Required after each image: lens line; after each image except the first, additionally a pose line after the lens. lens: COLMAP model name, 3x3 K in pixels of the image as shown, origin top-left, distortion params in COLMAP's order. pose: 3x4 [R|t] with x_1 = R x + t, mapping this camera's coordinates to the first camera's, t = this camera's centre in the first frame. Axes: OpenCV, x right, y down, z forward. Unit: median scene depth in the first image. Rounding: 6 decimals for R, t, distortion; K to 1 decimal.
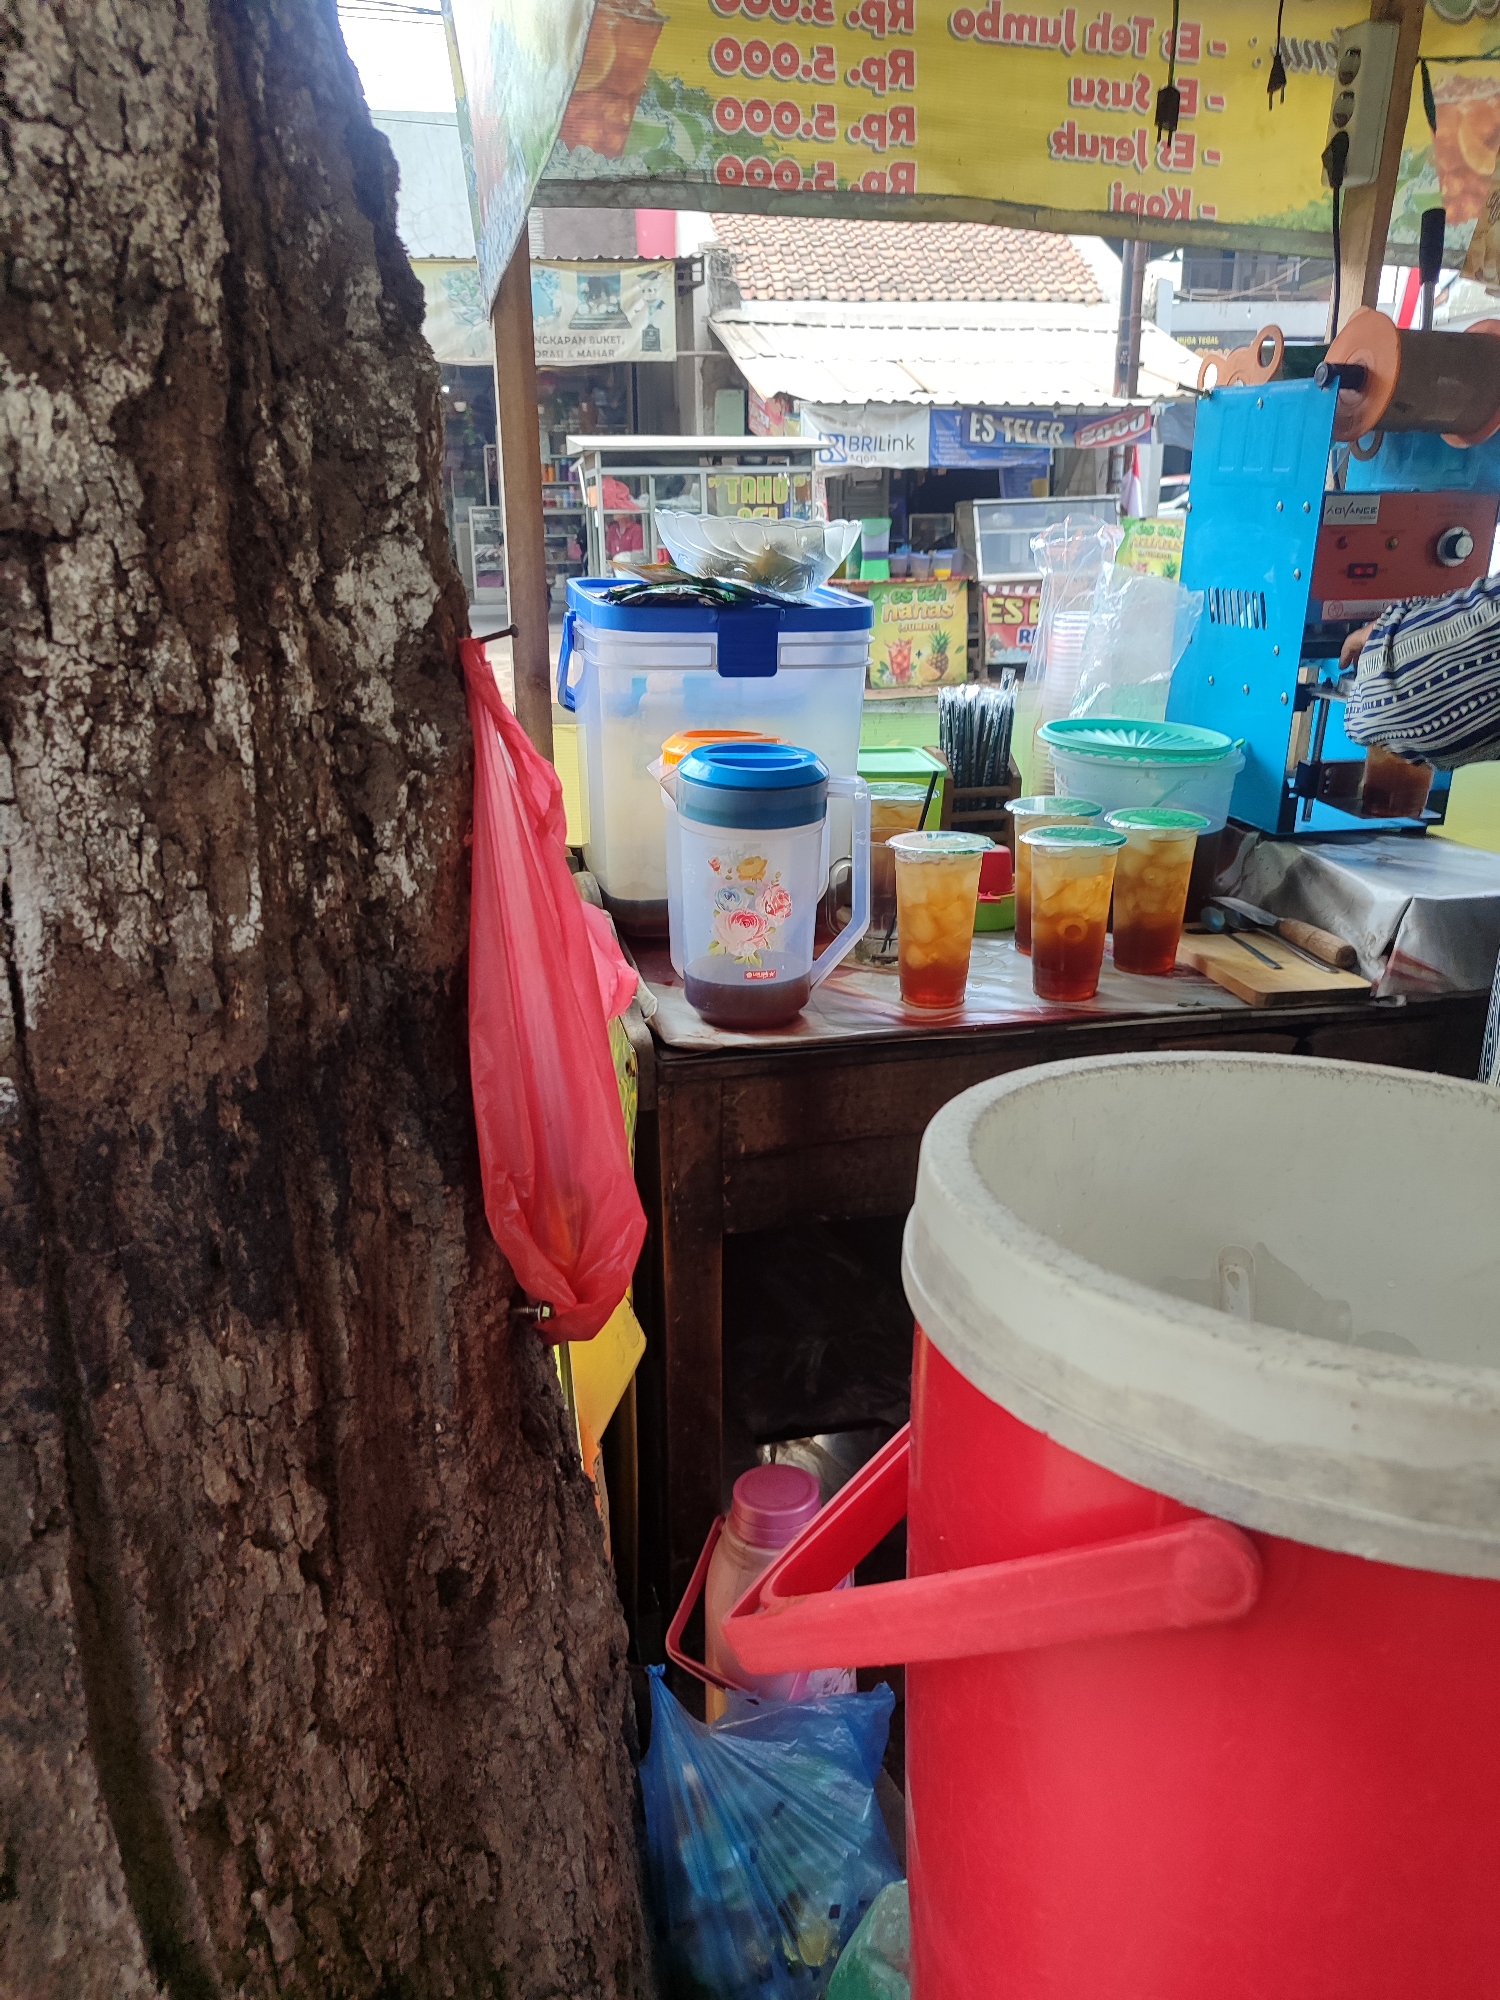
lens RADIAL K [[1434.6, 0, 731.5], [0, 1434.6, 991.7], [0, 0, 1]] dist [0.007785, -0.009700]
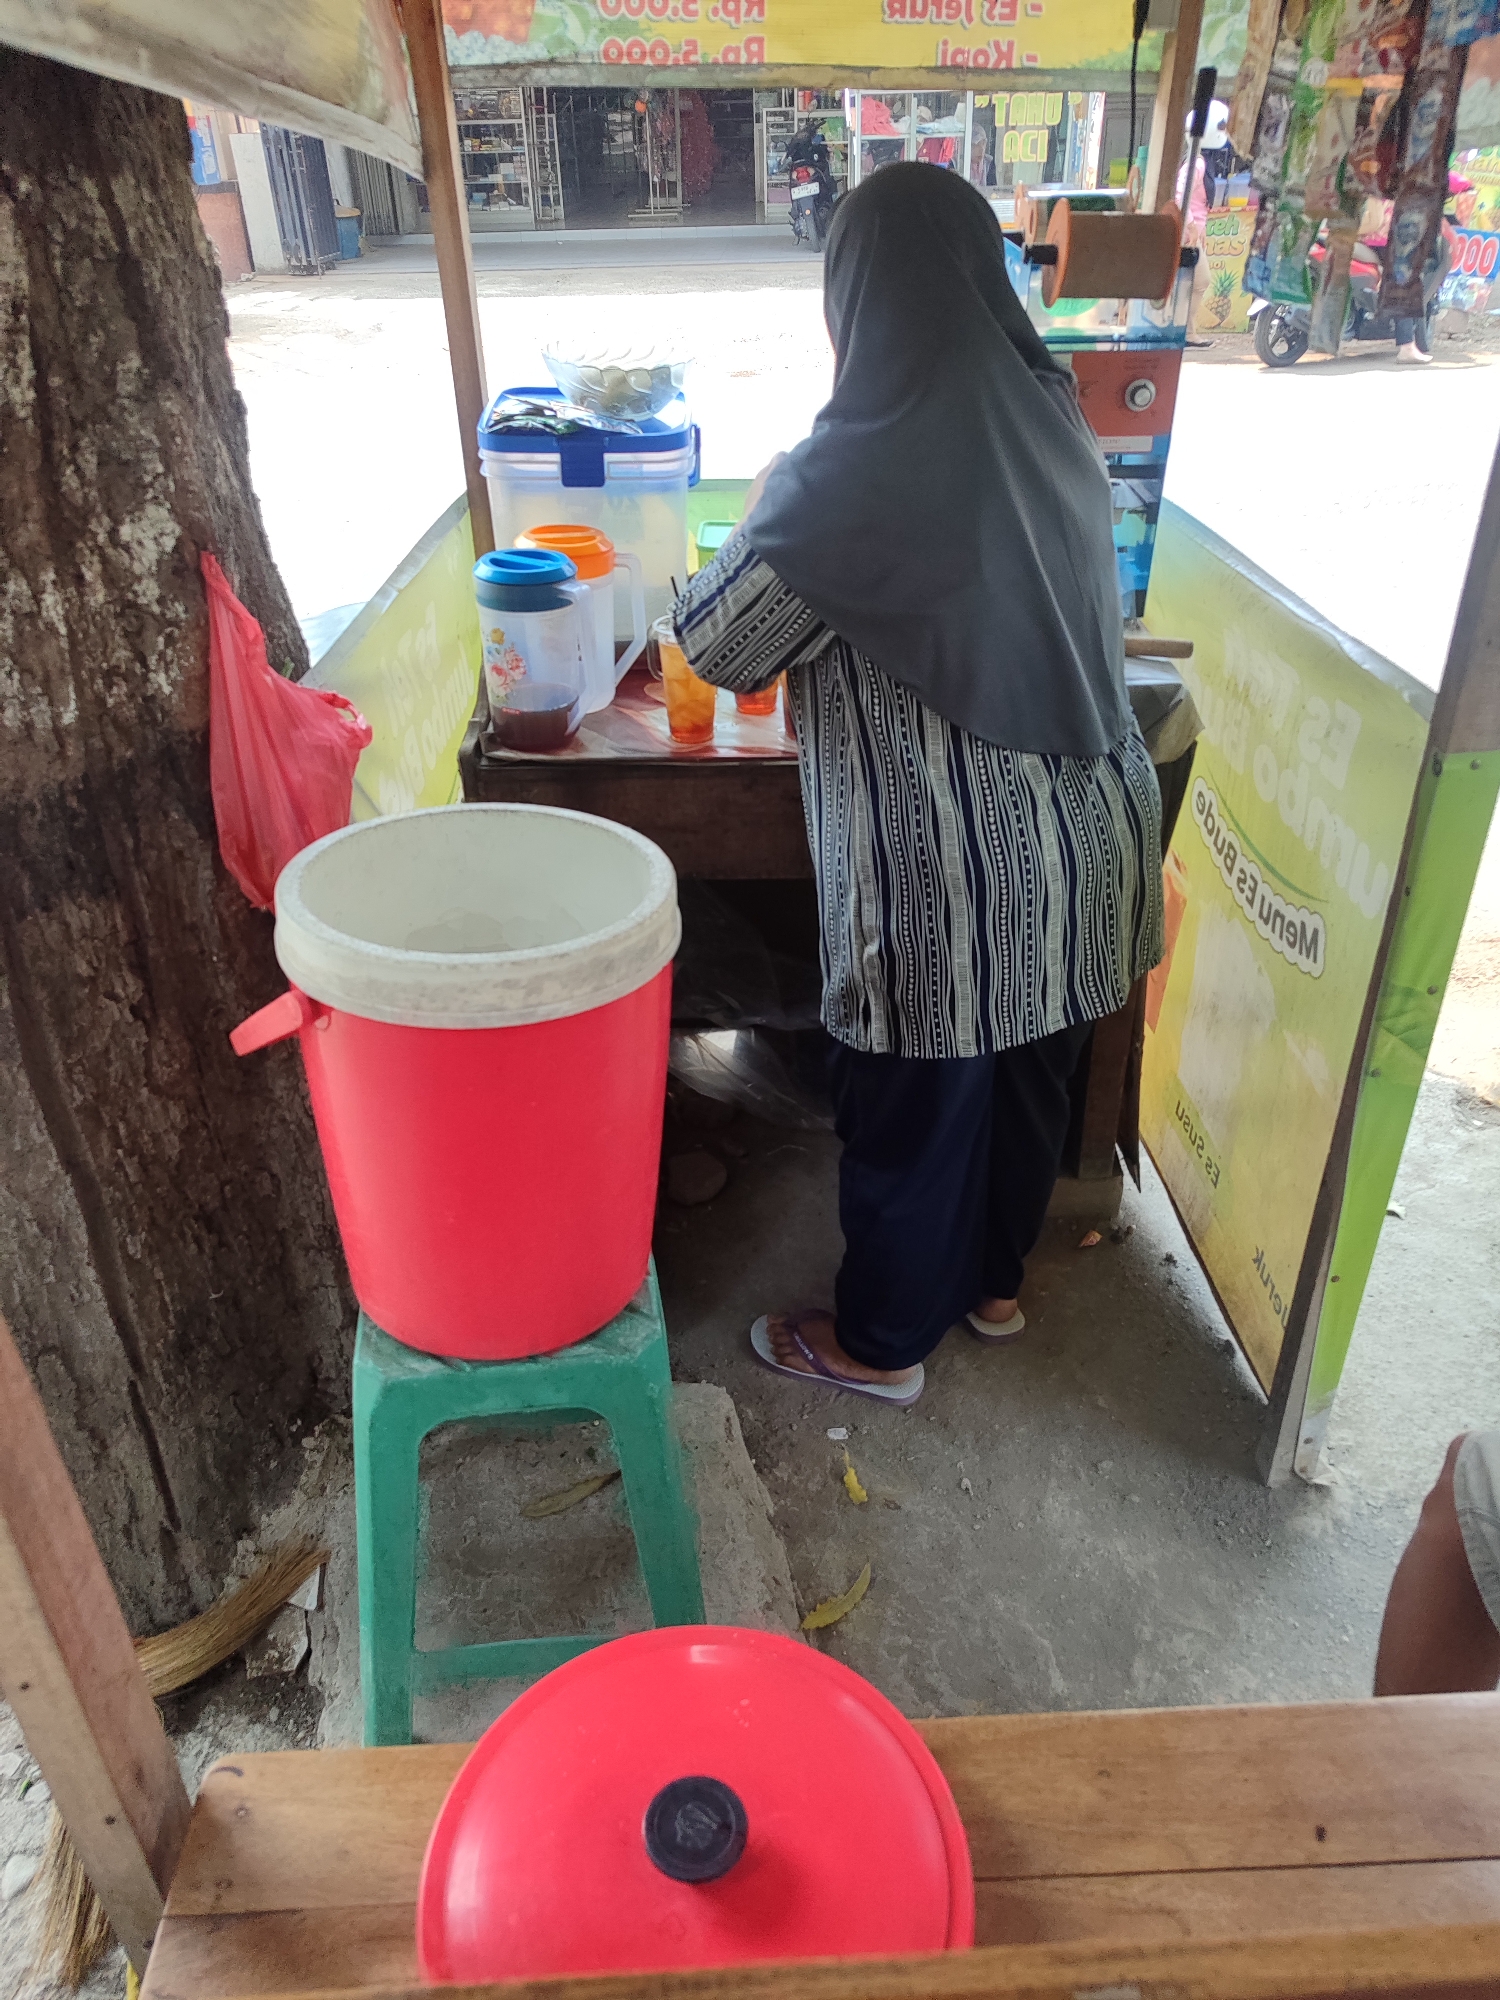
lens RADIAL K [[1434.6, 0, 764.6], [0, 1434.6, 995.1], [0, 0, 1]] dist [0.007785, -0.009700]
pose [[0.977925, 0.103968, -0.181253, 0.988583], [-0.056005, 0.966106, 0.251998, -0.211136], [0.201309, -0.236285, 0.950602, -0.823144]]
